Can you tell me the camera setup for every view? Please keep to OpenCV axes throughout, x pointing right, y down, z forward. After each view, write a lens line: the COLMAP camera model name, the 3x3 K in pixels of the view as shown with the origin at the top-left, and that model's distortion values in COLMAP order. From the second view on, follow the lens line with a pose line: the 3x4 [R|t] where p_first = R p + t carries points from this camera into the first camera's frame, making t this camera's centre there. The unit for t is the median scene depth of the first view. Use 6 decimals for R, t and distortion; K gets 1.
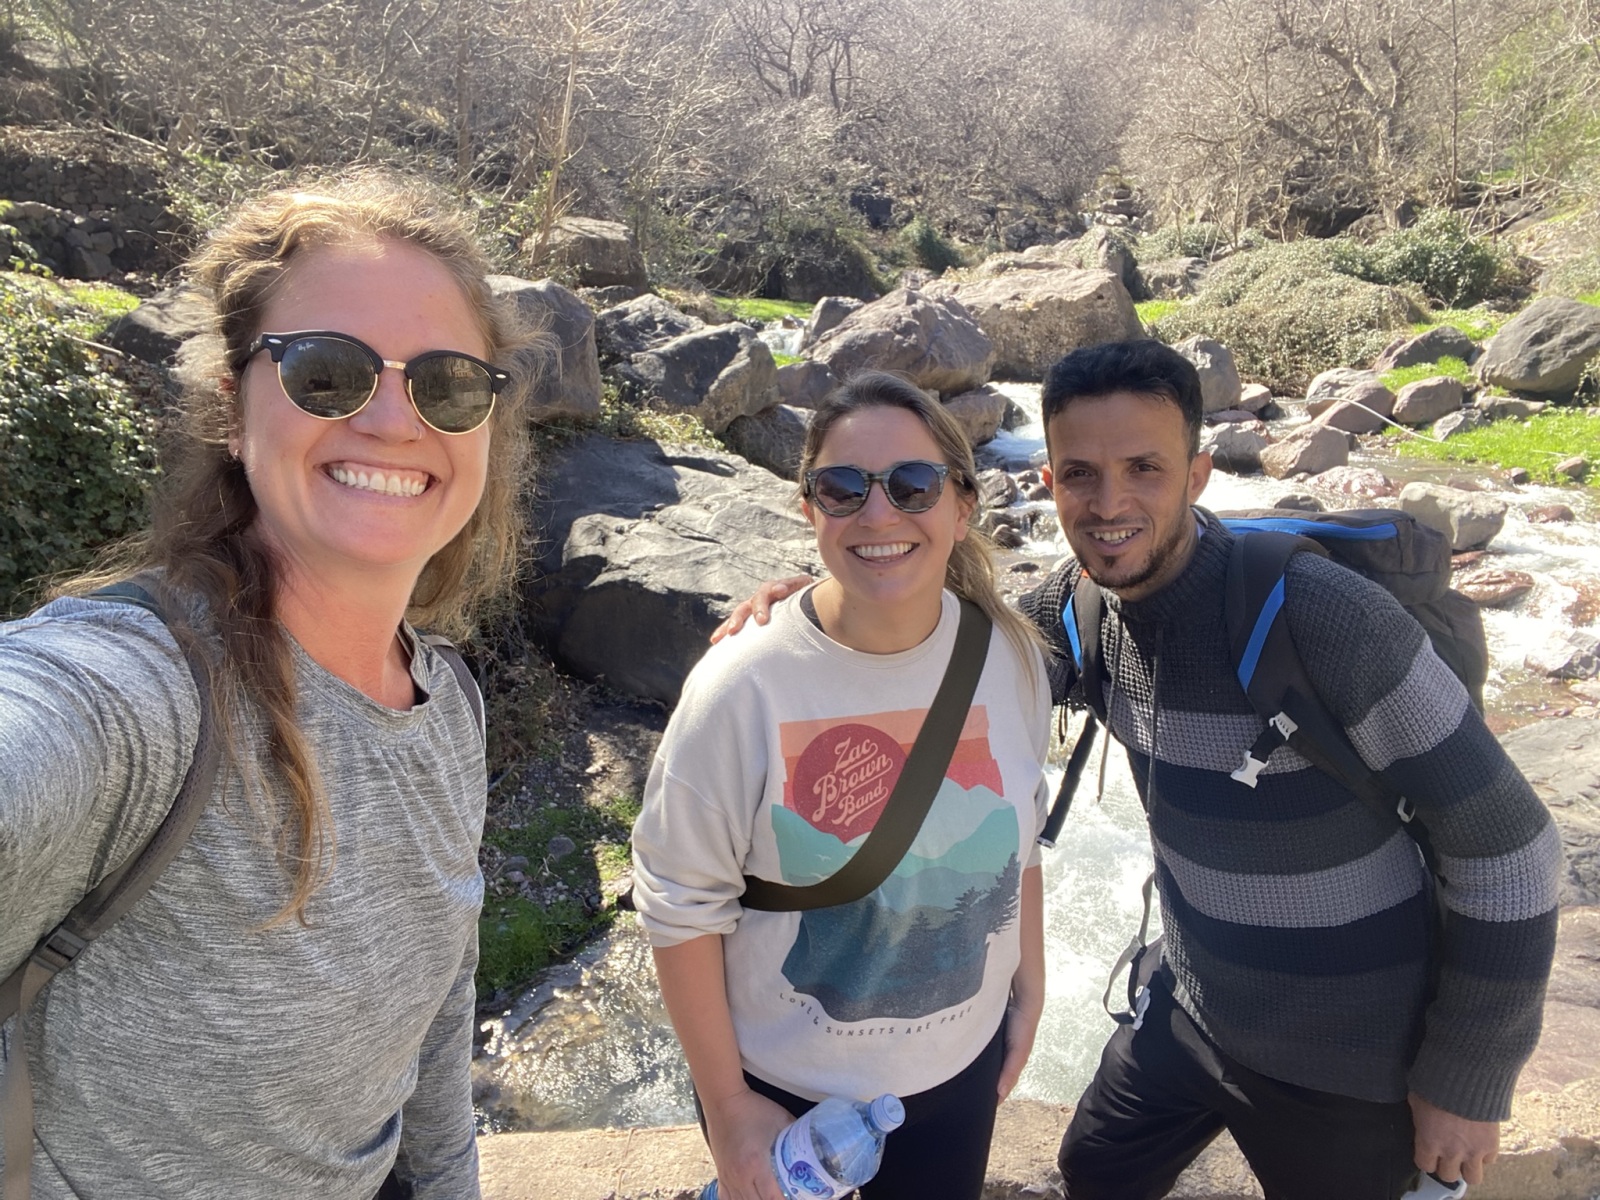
lens RADIAL K [[1039.6, 0, 800.0], [0, 1039.6, 600.0], [0, 0, 1]] dist [0.112074, -0.127680]
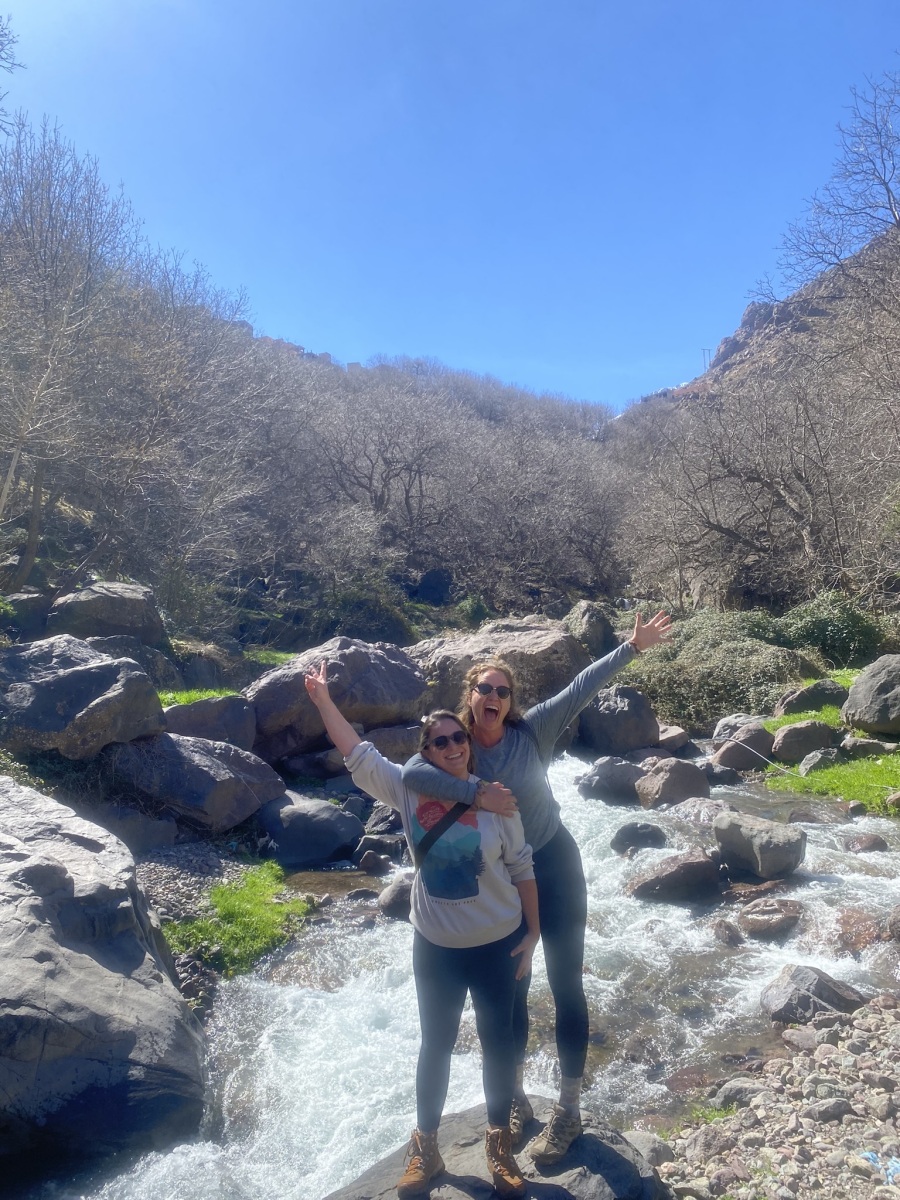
lens RADIAL K [[896.2, 0, 450.0], [0, 896.2, 600.0], [0, 0, 1]] dist [0.071681, -0.124377]
pose [[0.998783, 0.014945, 0.047007, 0.135494], [0.001930, 0.940424, -0.339999, -0.001651], [-0.049288, 0.339676, 0.939250, 0.051614]]
